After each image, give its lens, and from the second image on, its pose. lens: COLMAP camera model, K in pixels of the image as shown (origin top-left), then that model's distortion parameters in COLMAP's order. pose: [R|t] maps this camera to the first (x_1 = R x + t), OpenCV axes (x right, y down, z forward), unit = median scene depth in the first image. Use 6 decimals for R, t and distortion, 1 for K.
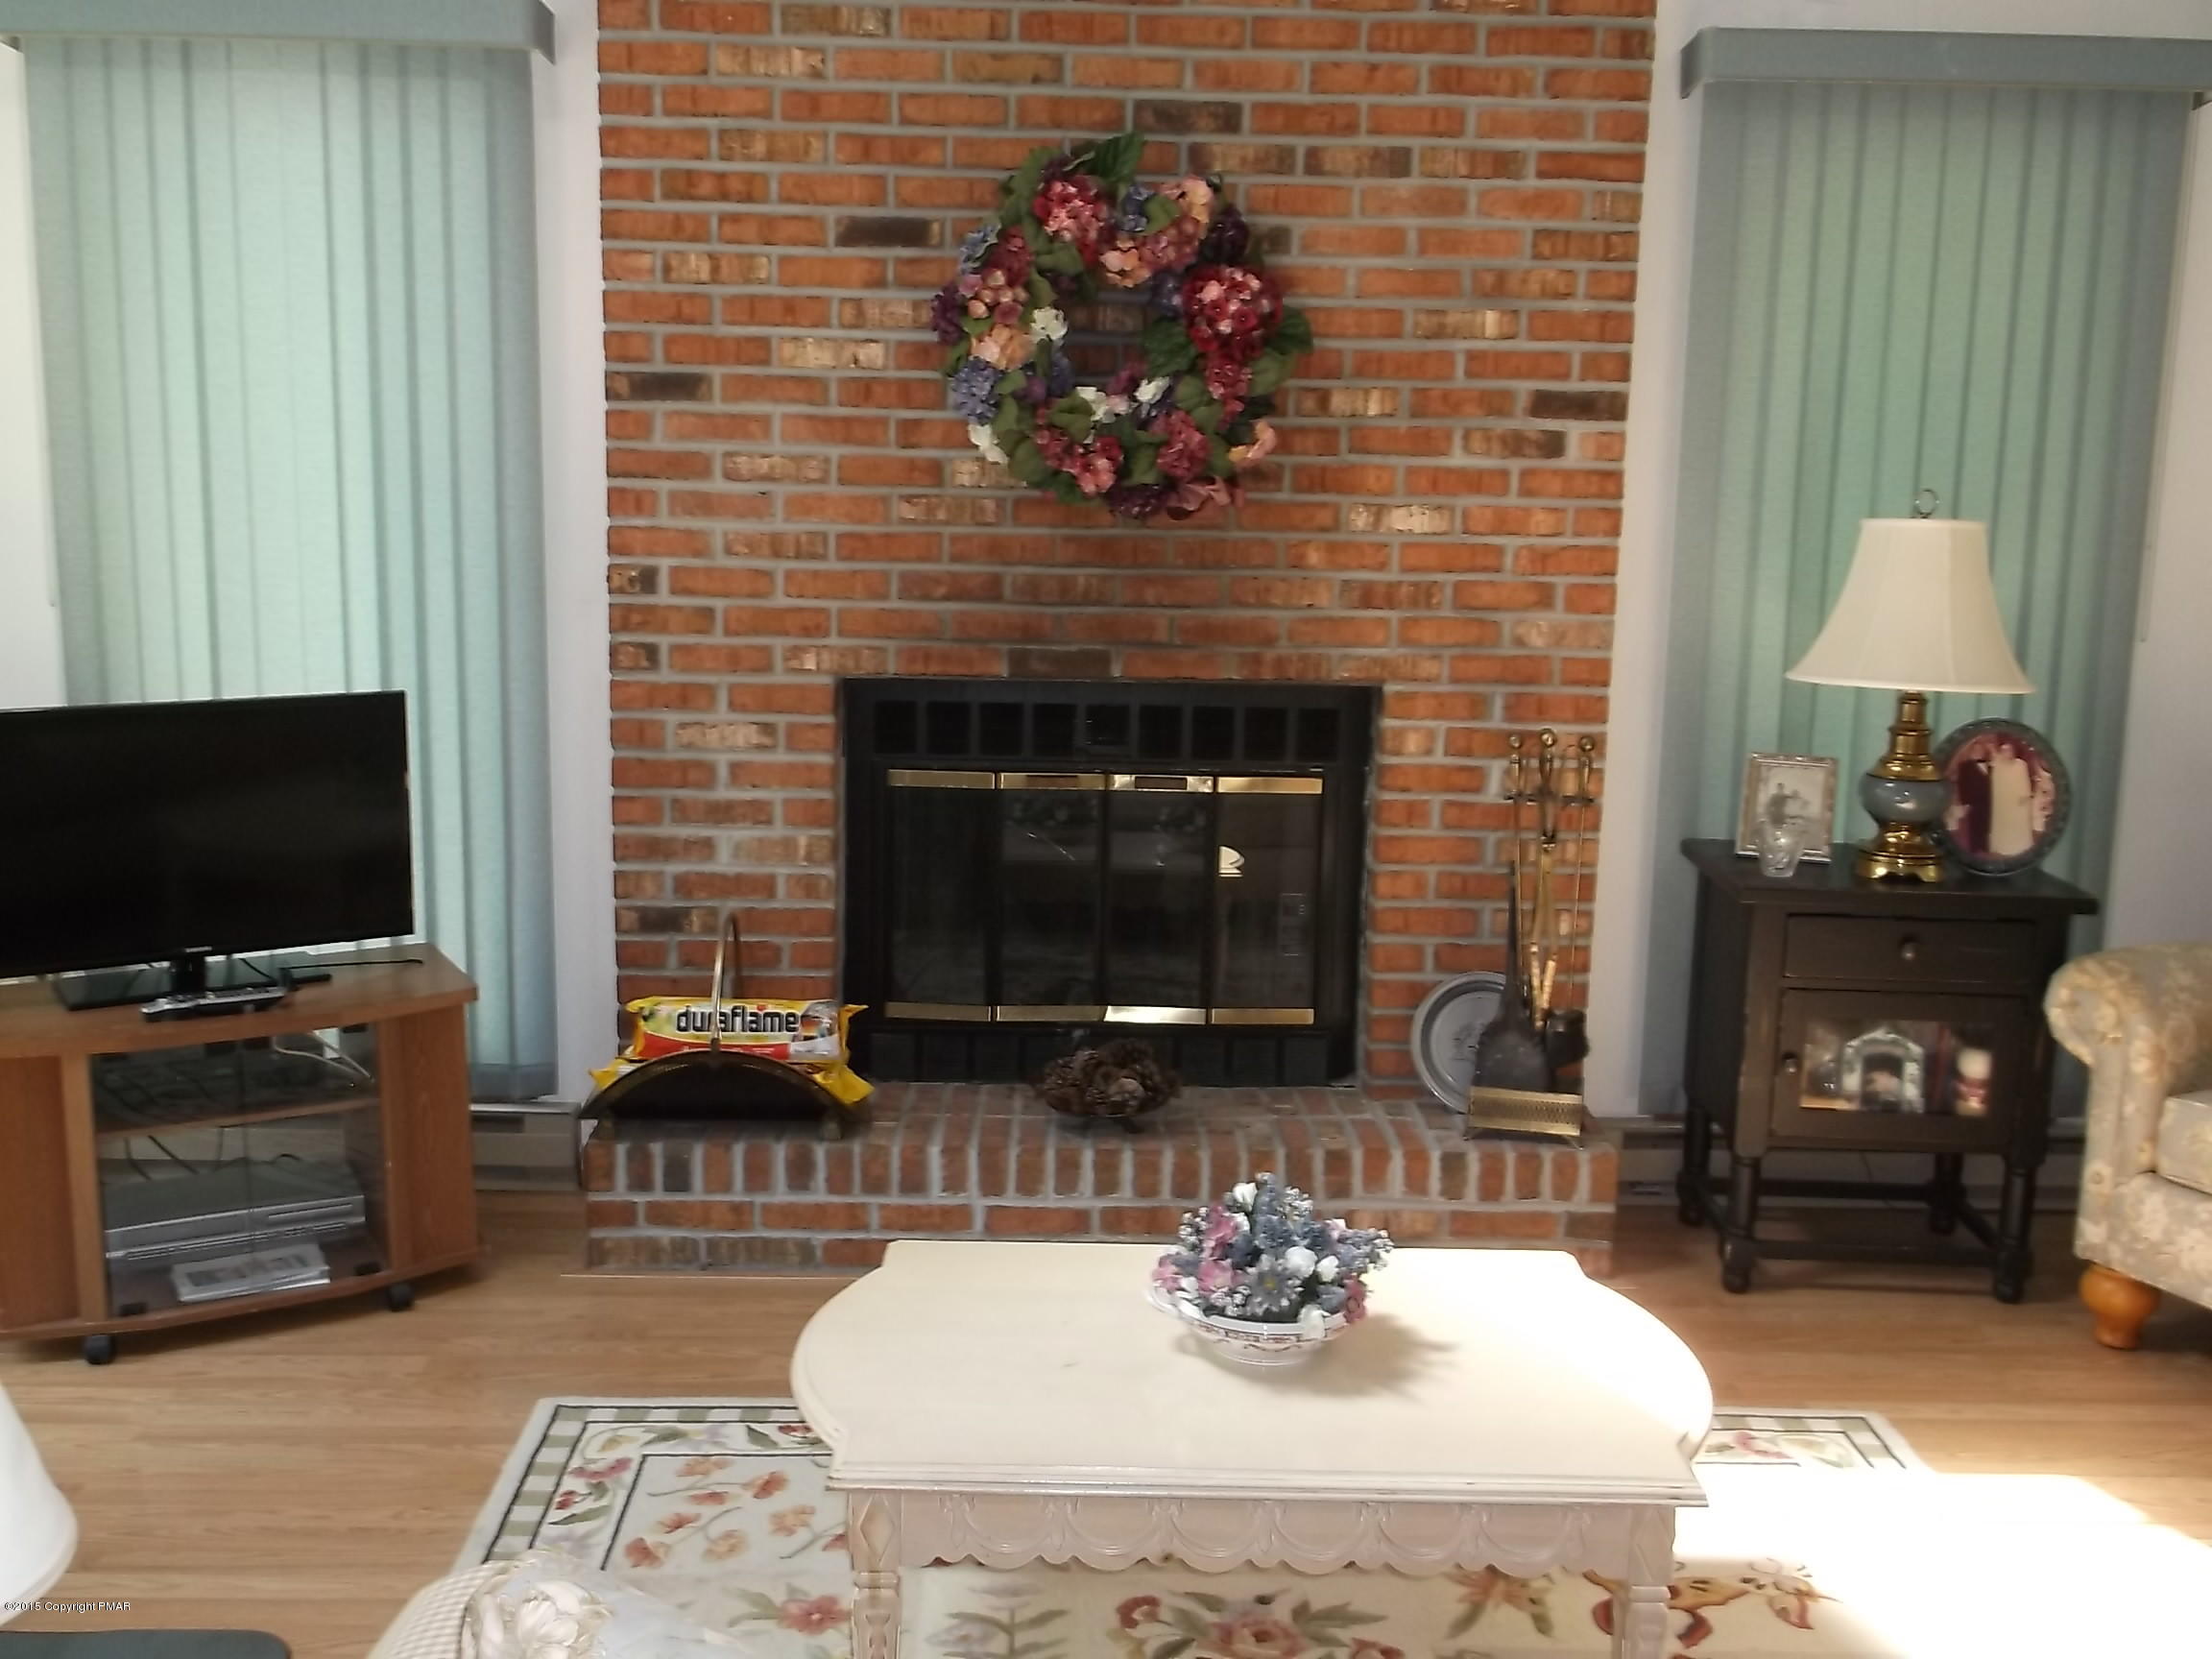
lens RADIAL K [[2173.3, 0, 1107.2], [0, 2173.3, 826.5], [0, 0, 1]] dist [-0.008695, 0.000000]
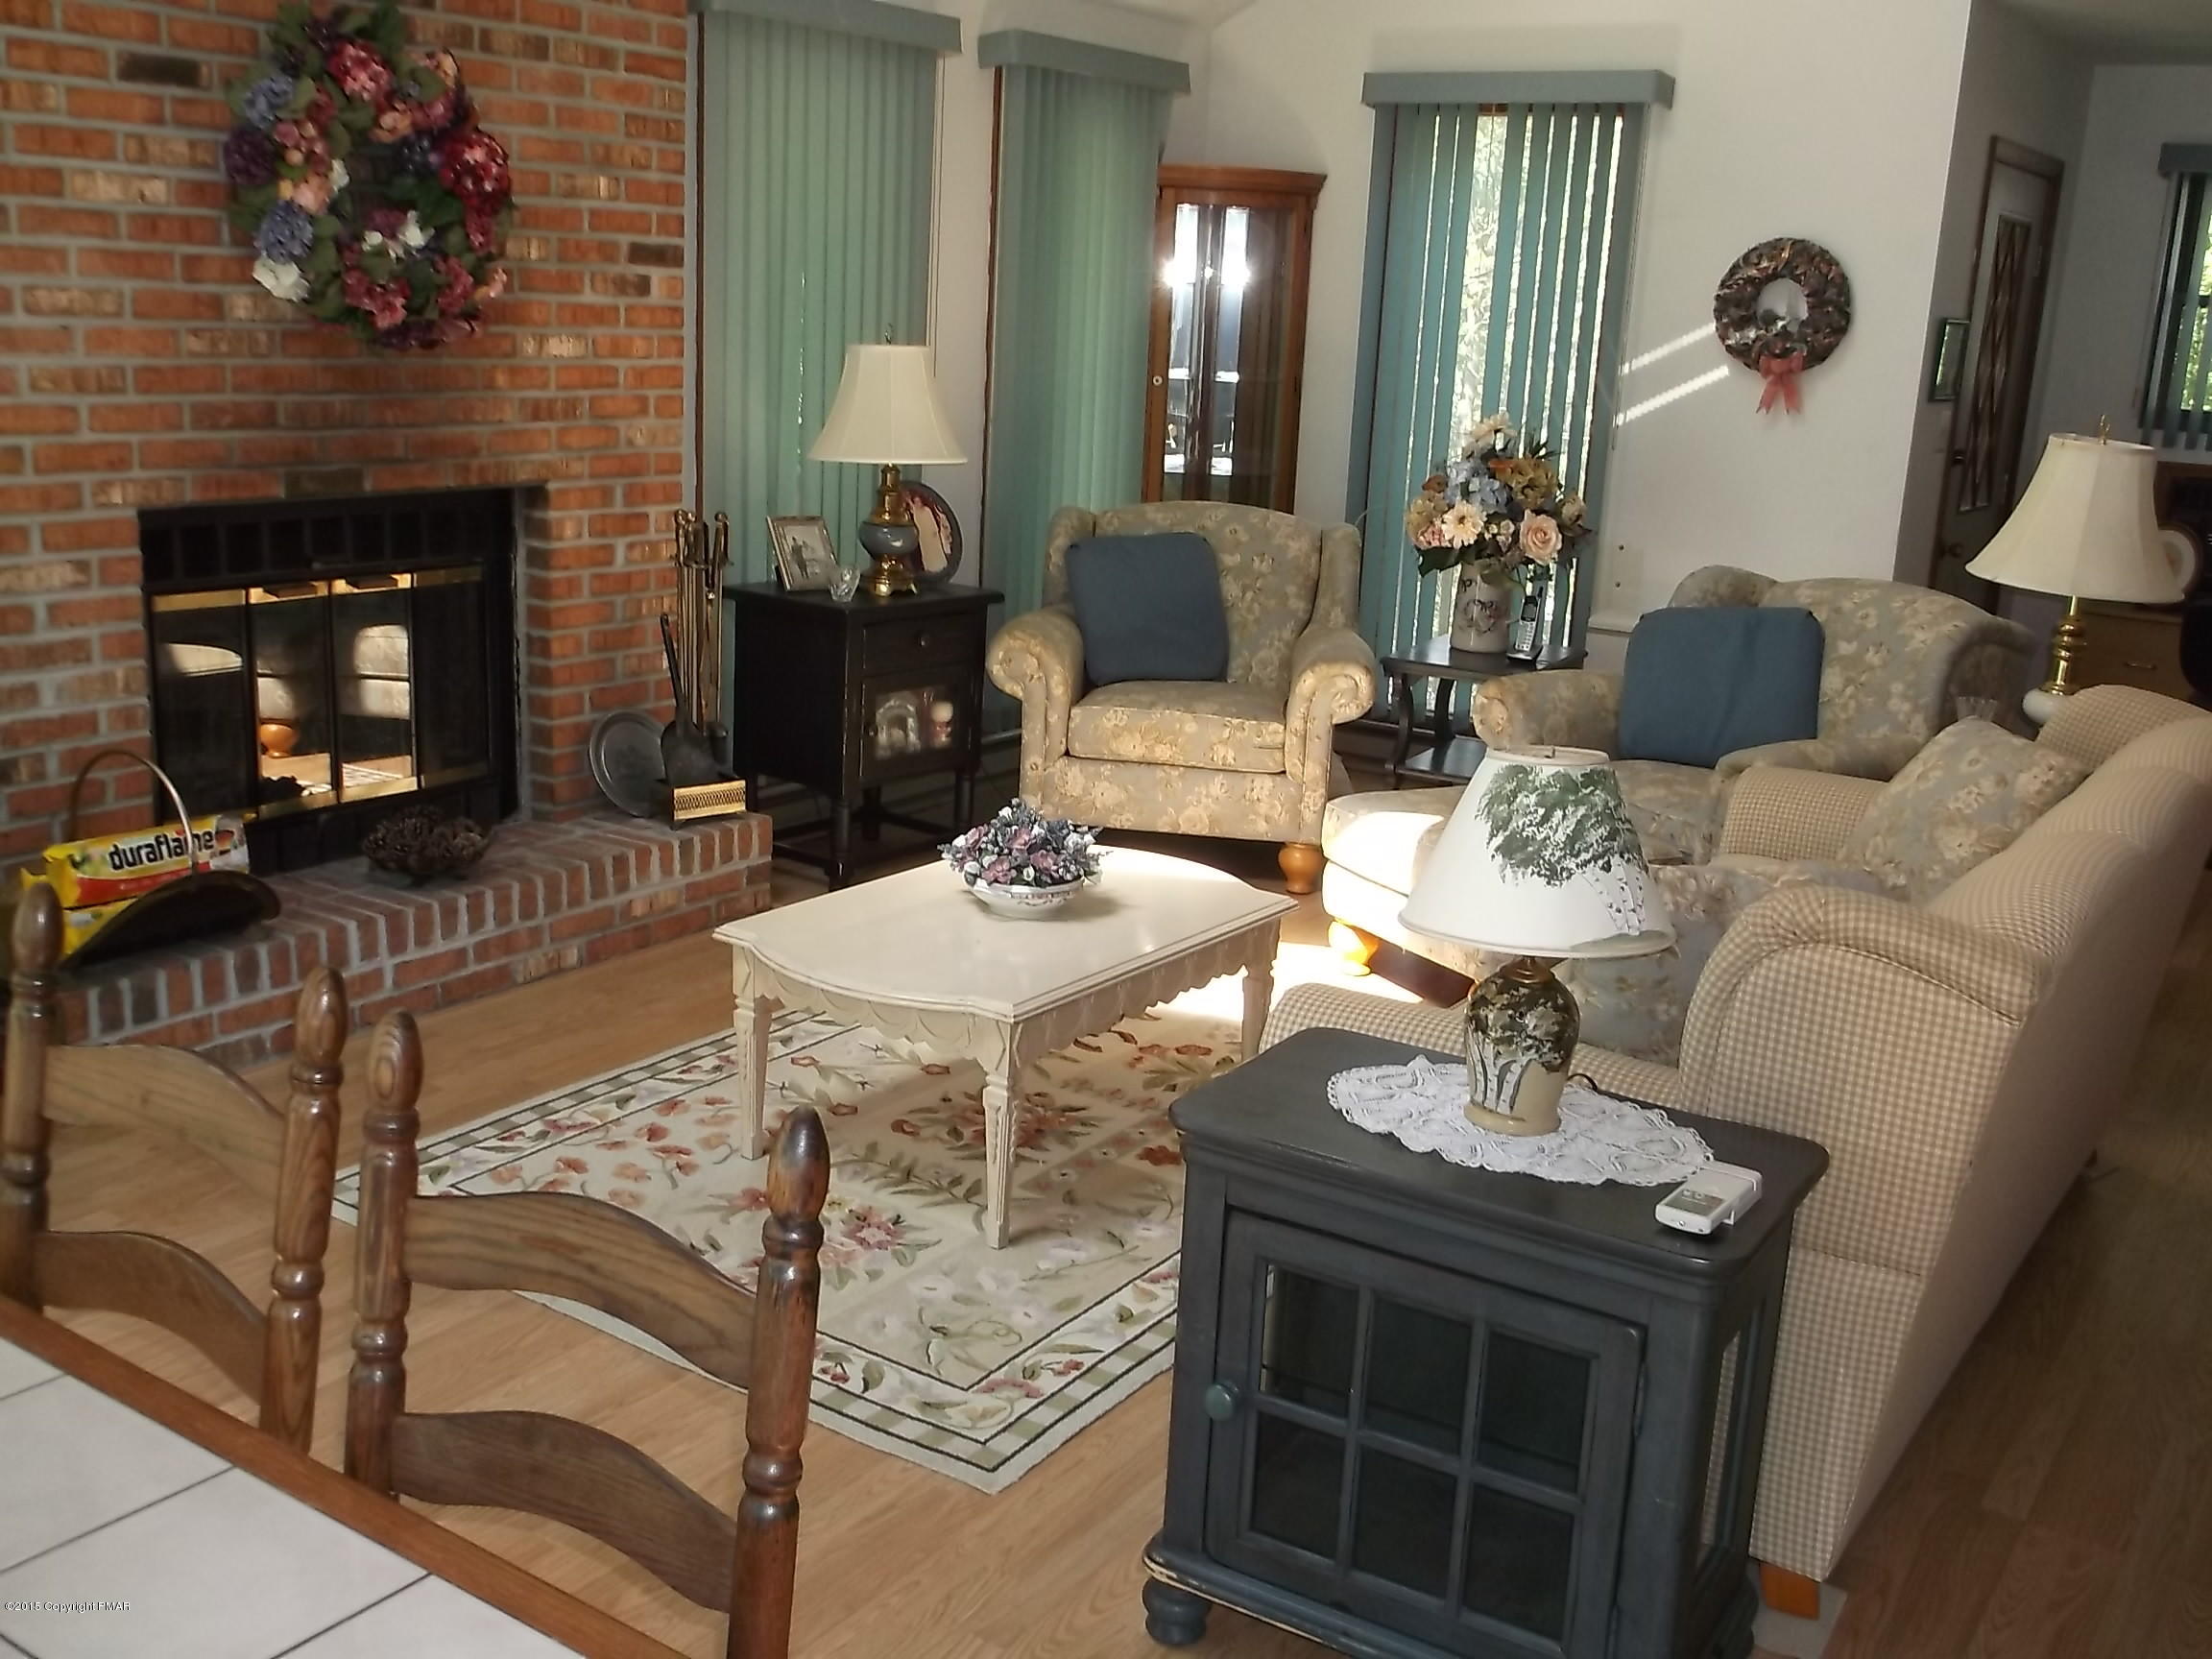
lens RADIAL K [[2173.3, 0, 1111.2], [0, 2173.3, 834.2], [0, 0, 1]] dist [-0.008695, 0.000000]
pose [[0.566325, -0.191303, 0.801672, -0.735103], [0.104368, 0.981505, 0.160488, -0.035668], [-0.817547, -0.007220, 0.575817, 0.036423]]
